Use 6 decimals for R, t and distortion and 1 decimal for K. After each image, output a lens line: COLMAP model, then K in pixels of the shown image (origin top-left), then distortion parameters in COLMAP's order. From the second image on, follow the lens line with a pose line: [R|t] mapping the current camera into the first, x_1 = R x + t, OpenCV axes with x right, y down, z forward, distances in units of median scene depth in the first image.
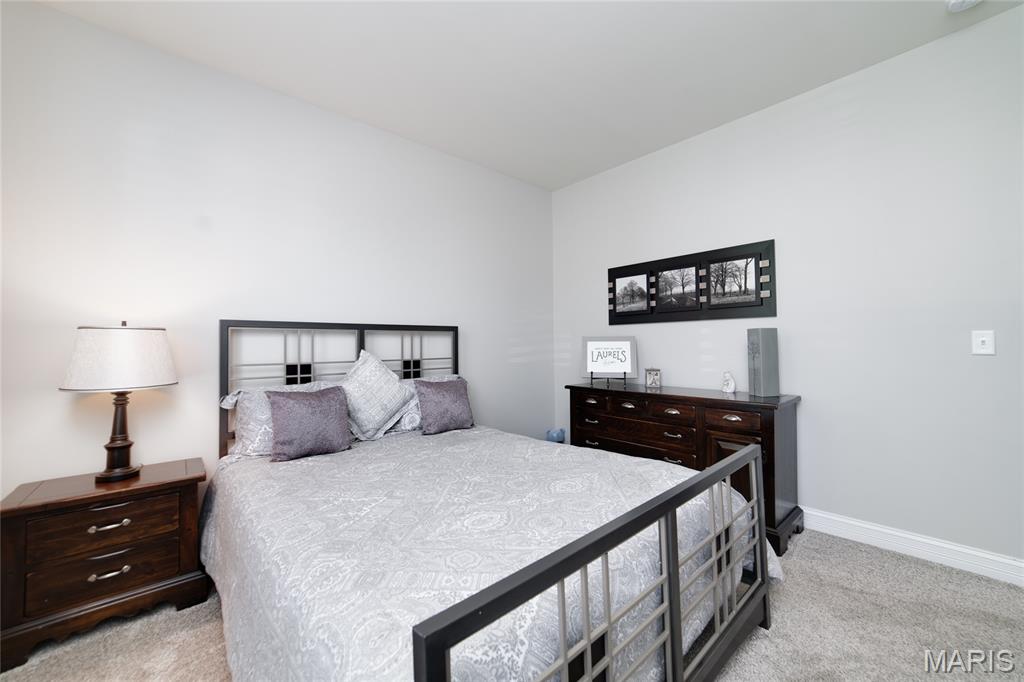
lens RADIAL K [[395.1, 0, 512.5], [0, 395.1, 339.9], [0, 0, 1]] dist [-0.015520, 0.004535]
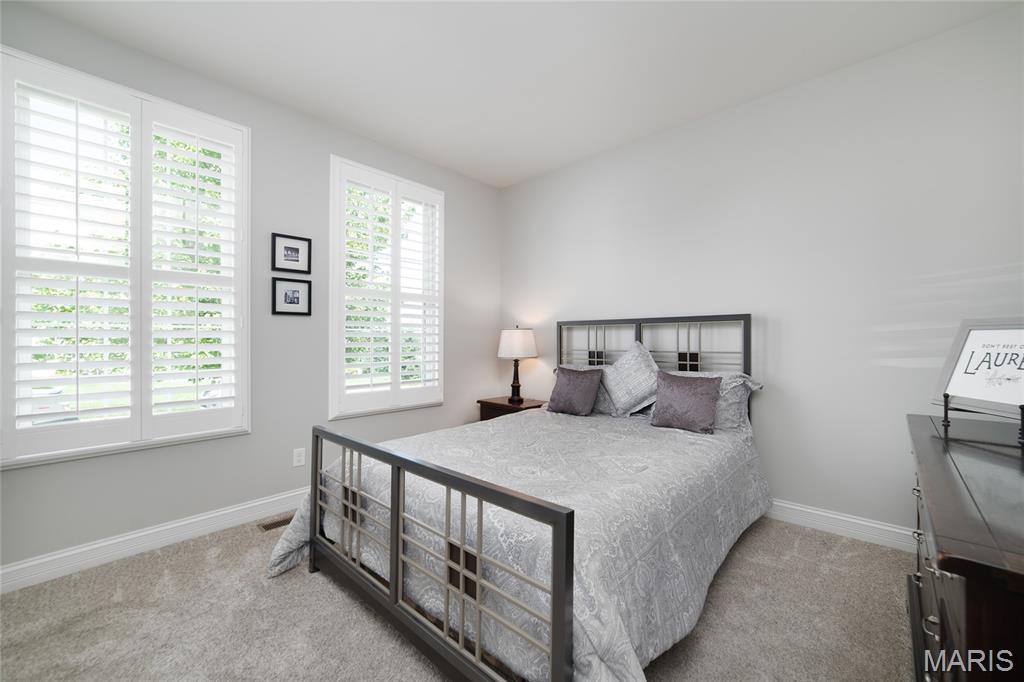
lens RADIAL K [[395.1, 0, 518.6], [0, 395.1, 340.6], [0, 0, 1]] dist [-0.015520, 0.004535]
pose [[0.117022, 0.012554, -0.993050, 0.764072], [0.017678, 0.999735, 0.014722, 0.000087], [0.992972, -0.019278, 0.116769, 0.547299]]
